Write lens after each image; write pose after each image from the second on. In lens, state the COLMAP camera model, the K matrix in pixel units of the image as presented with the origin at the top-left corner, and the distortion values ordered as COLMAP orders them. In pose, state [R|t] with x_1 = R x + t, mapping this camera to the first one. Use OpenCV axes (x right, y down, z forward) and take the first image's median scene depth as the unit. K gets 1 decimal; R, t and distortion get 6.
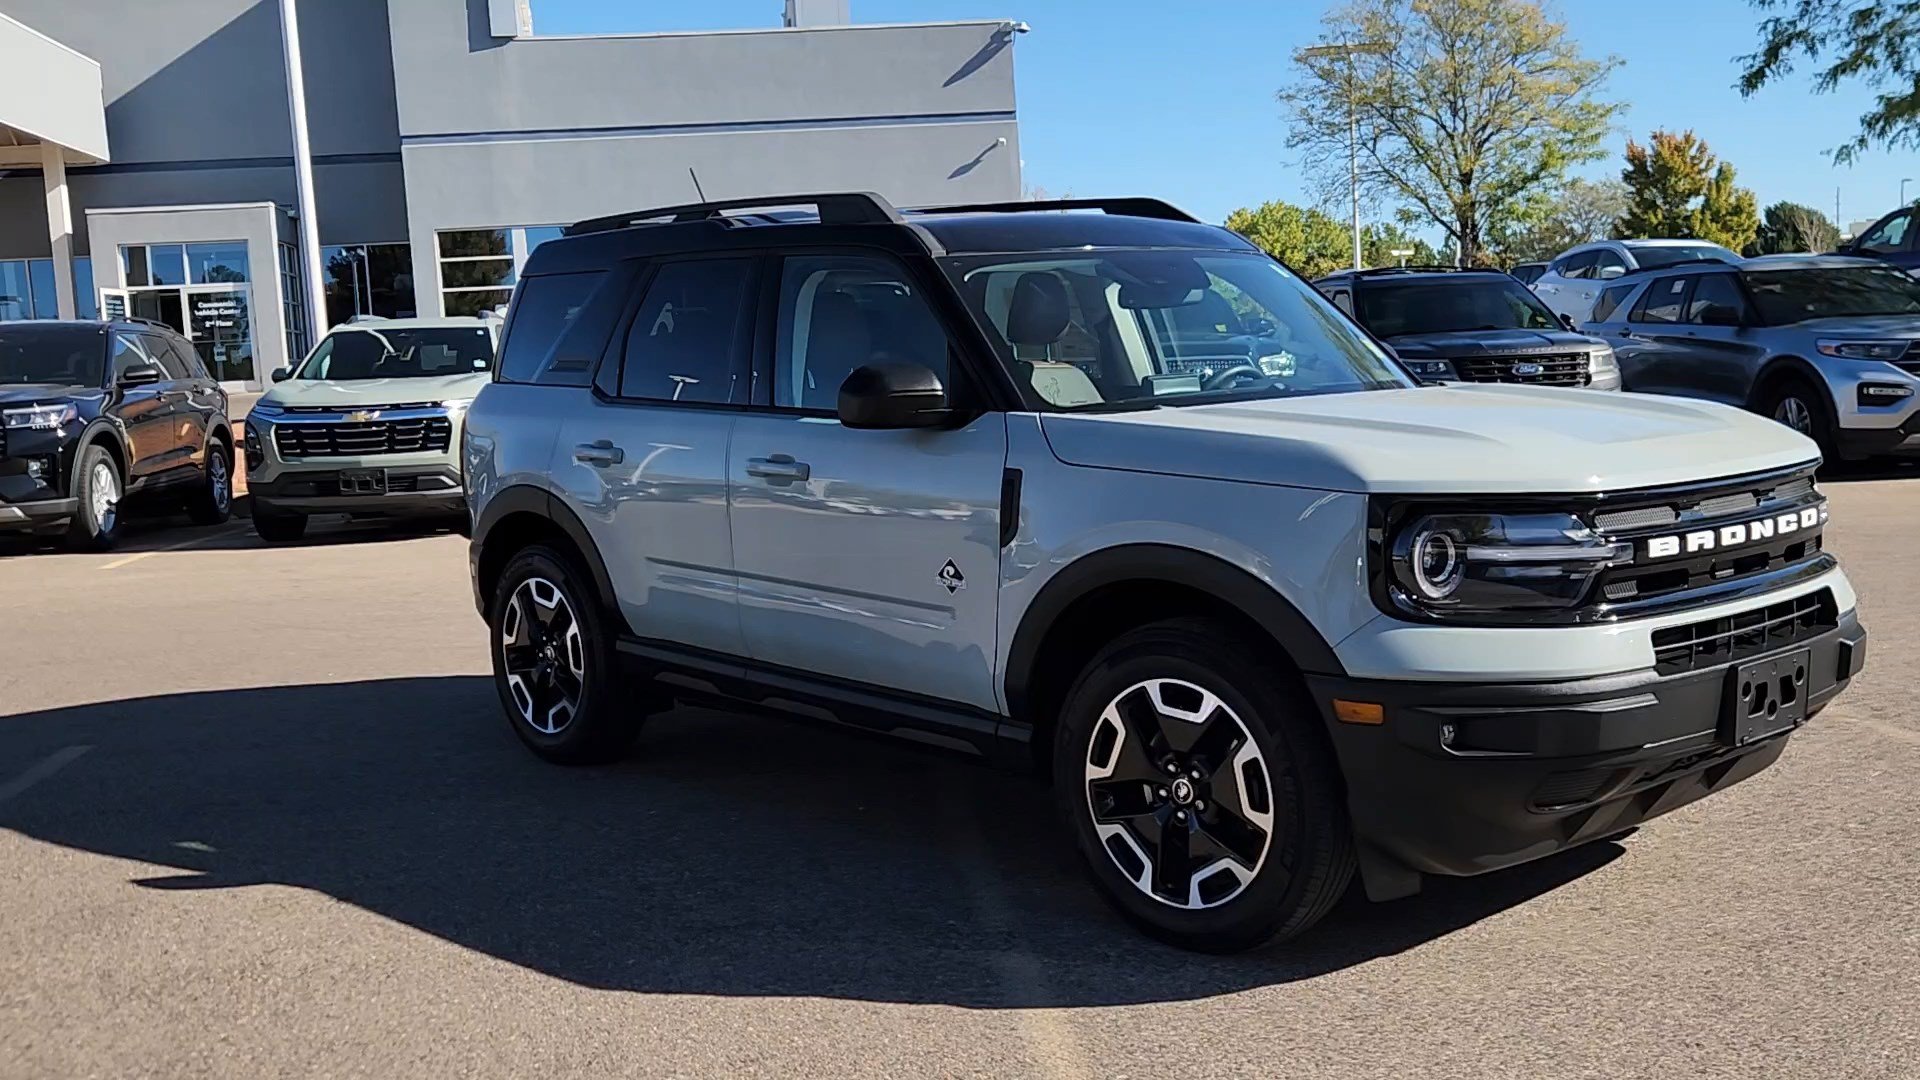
lens RADIAL K [[1916.2, 0, 943.6], [0, 1916.2, 552.9], [0, 0, 1]] dist [0.027943, 0.000000]
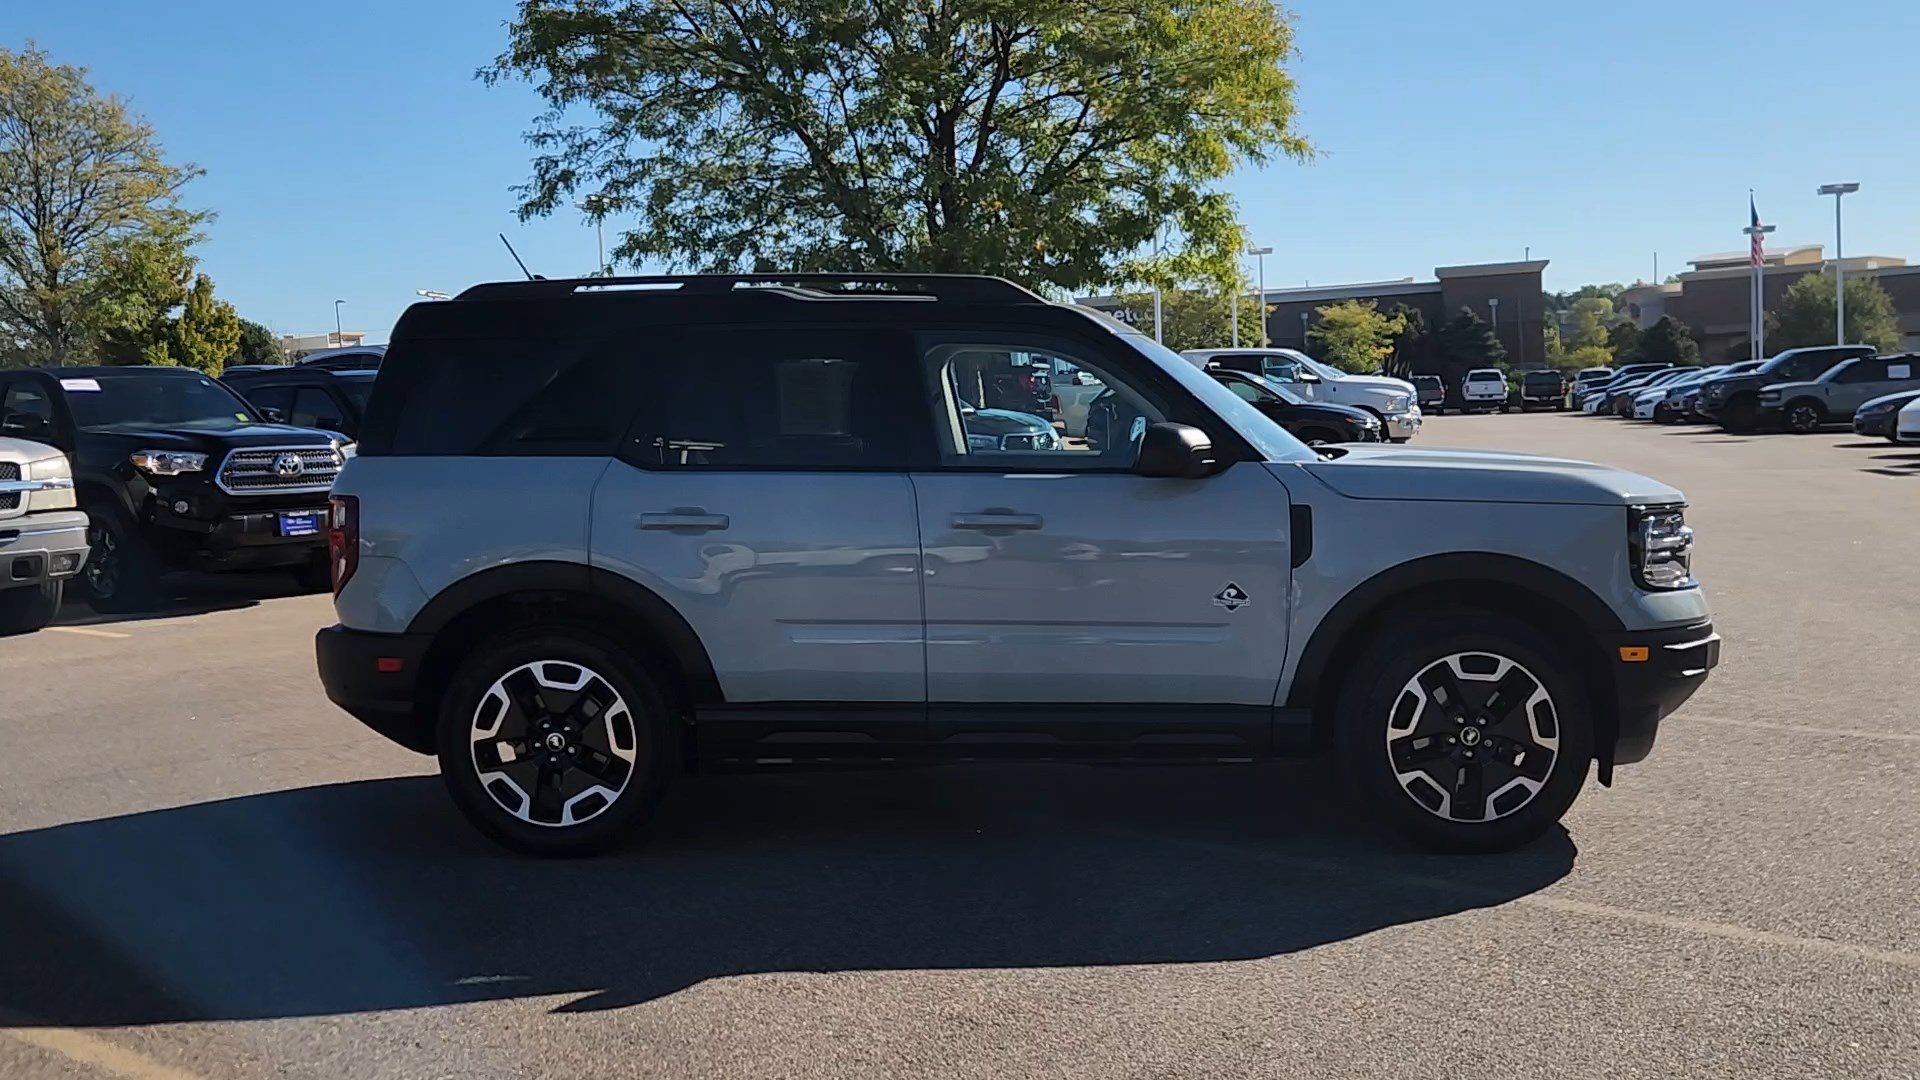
lens RADIAL K [[1916.2, 0, 941.7], [0, 1916.2, 556.3], [0, 0, 1]] dist [0.027943, 0.000000]
pose [[0.704411, -0.042256, 0.708534, -0.897291], [0.081224, 0.996468, -0.021322, -0.002391], [-0.705130, 0.072569, 0.705355, 0.248043]]
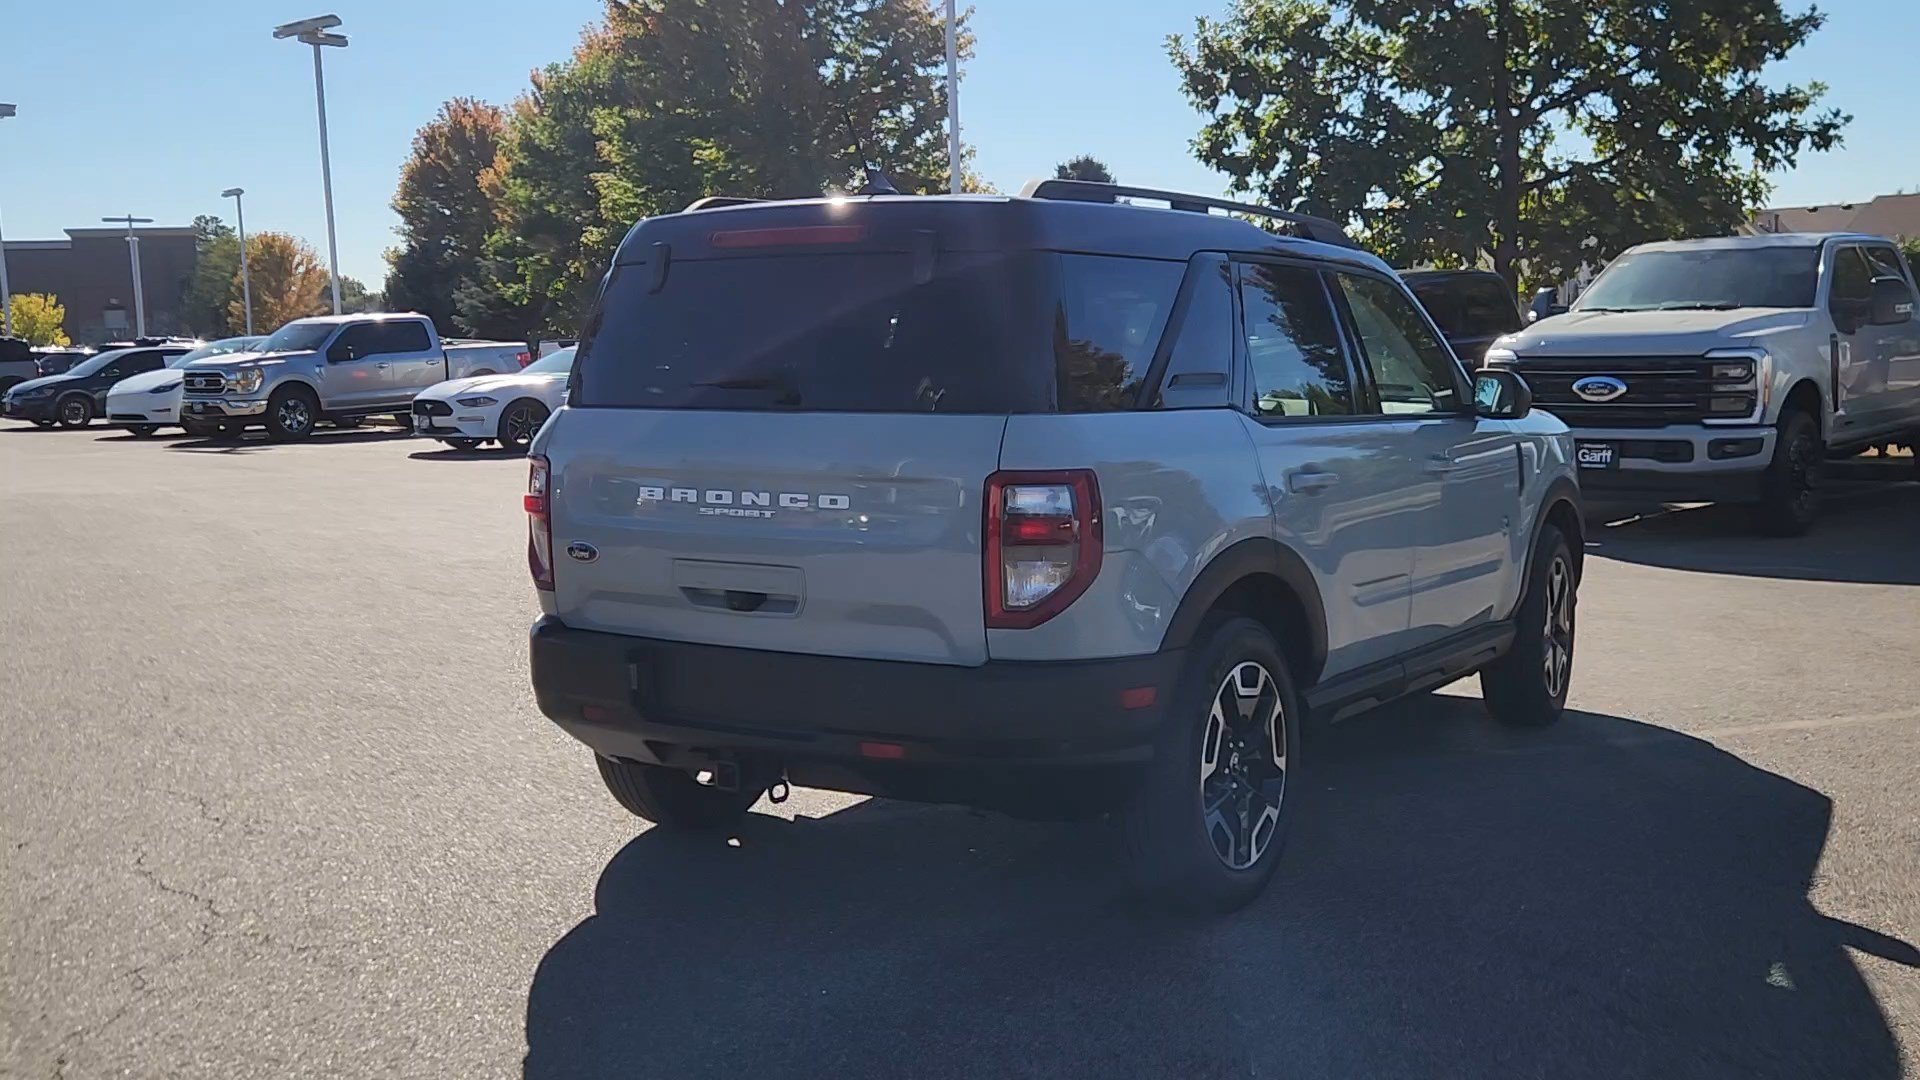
lens RADIAL K [[1916.2, 0, 943.7], [0, 1916.2, 542.7], [0, 0, 1]] dist [0.027943, 0.000000]
pose [[-0.273204, -0.061653, 0.959978, -1.092273], [0.131157, 0.986237, 0.100666, -0.151048], [-0.952973, 0.153410, -0.261358, 1.585961]]
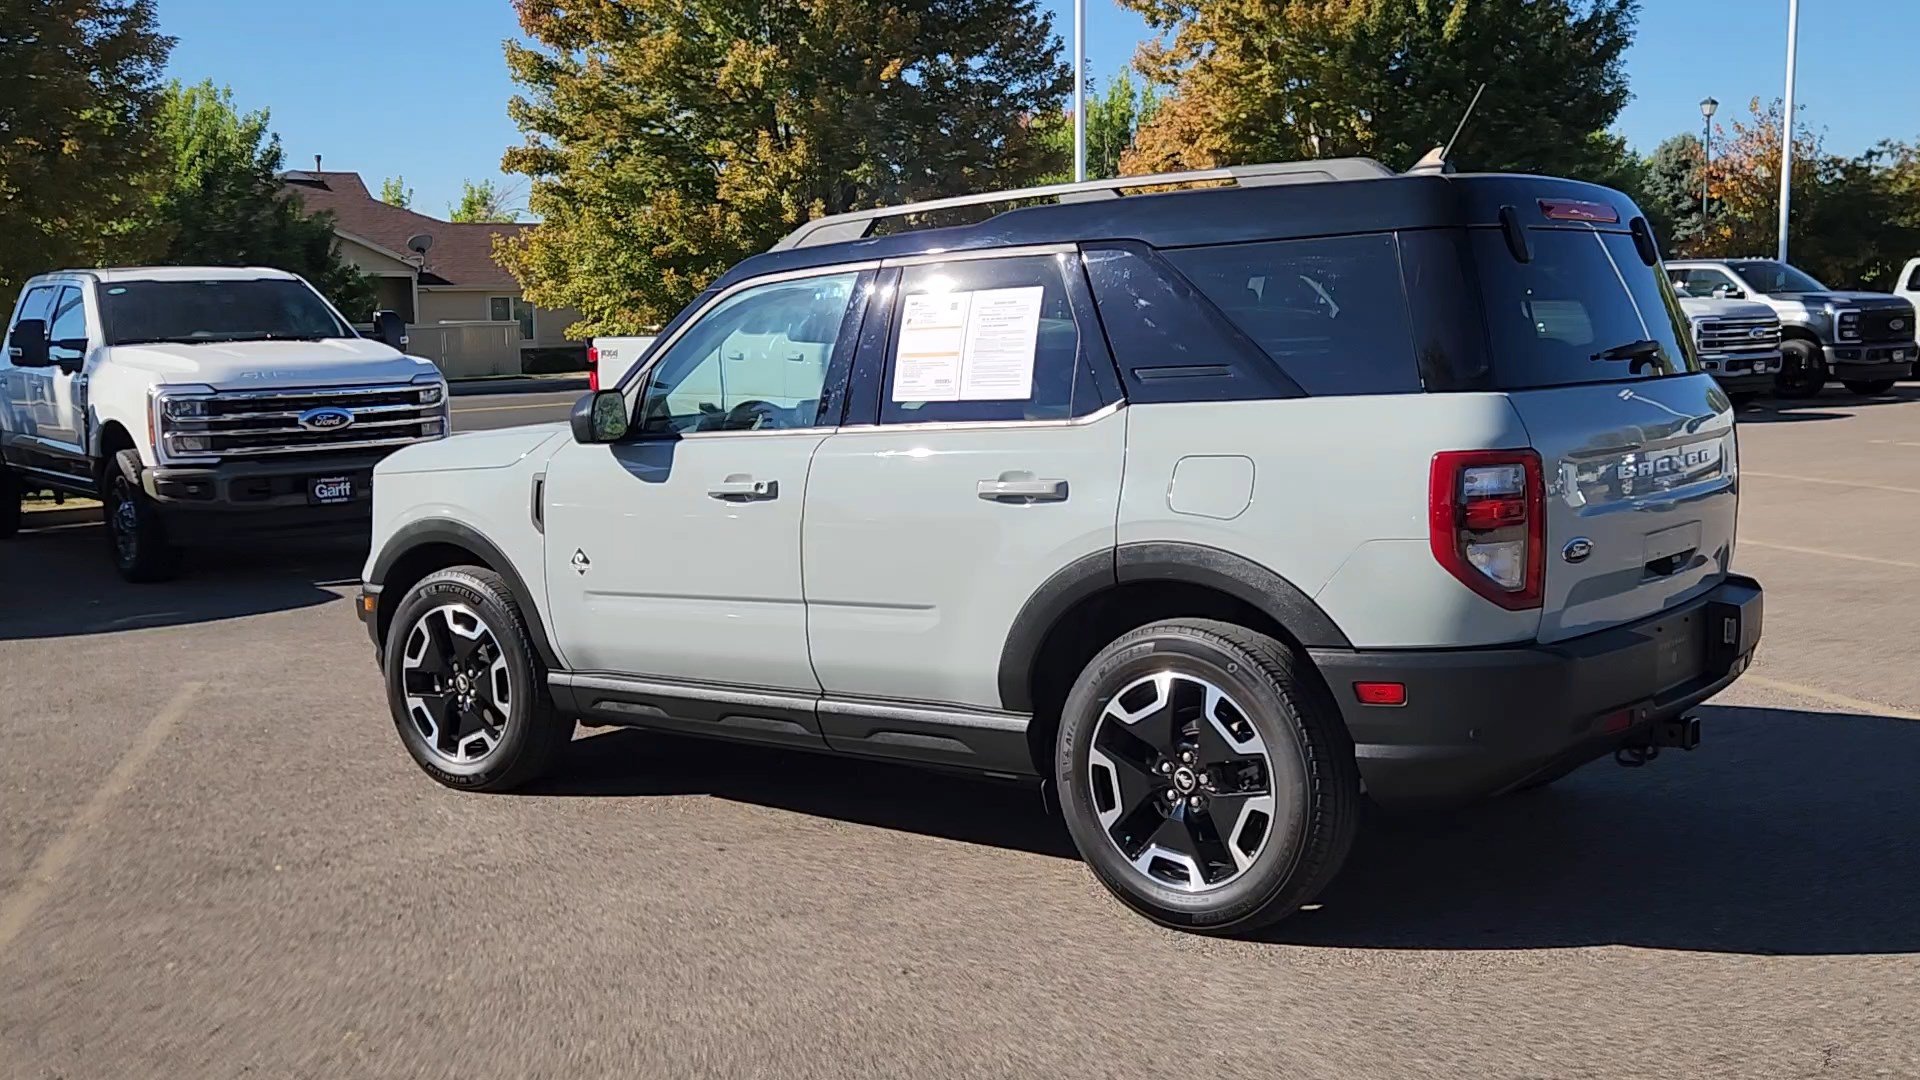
lens RADIAL K [[1916.2, 0, 947.0], [0, 1916.2, 527.8], [0, 0, 1]] dist [0.027943, 0.000000]
pose [[-0.984668, 0.084862, -0.152409, 0.239150], [0.050954, 0.975510, 0.213970, -0.275228], [0.166834, 0.202924, -0.964877, 2.257251]]
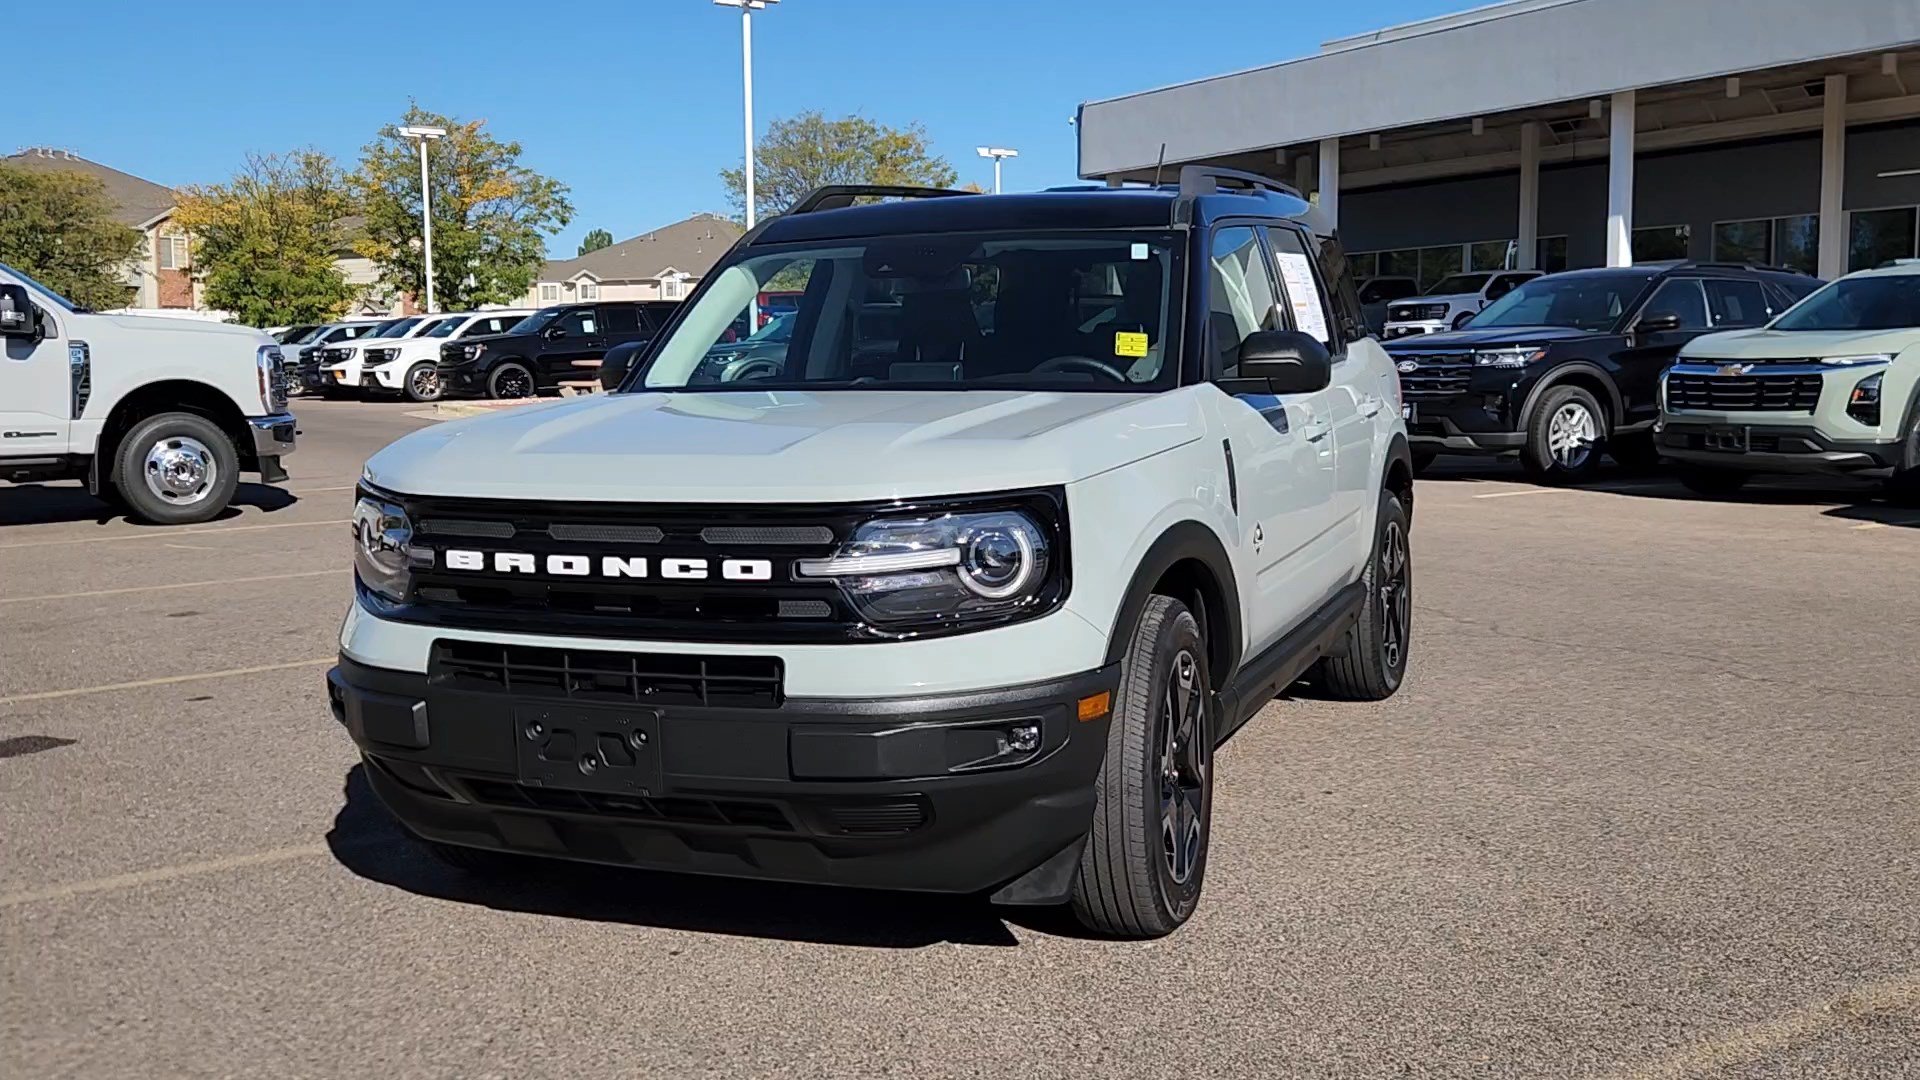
lens RADIAL K [[1916.2, 0, 939.5], [0, 1916.2, 527.4], [0, 0, 1]] dist [0.027943, 0.000000]
pose [[0.432603, 0.121420, -0.893371, 1.044571], [-0.099005, 0.991295, 0.086787, -0.099526], [0.896132, 0.050904, 0.440858, 0.601077]]
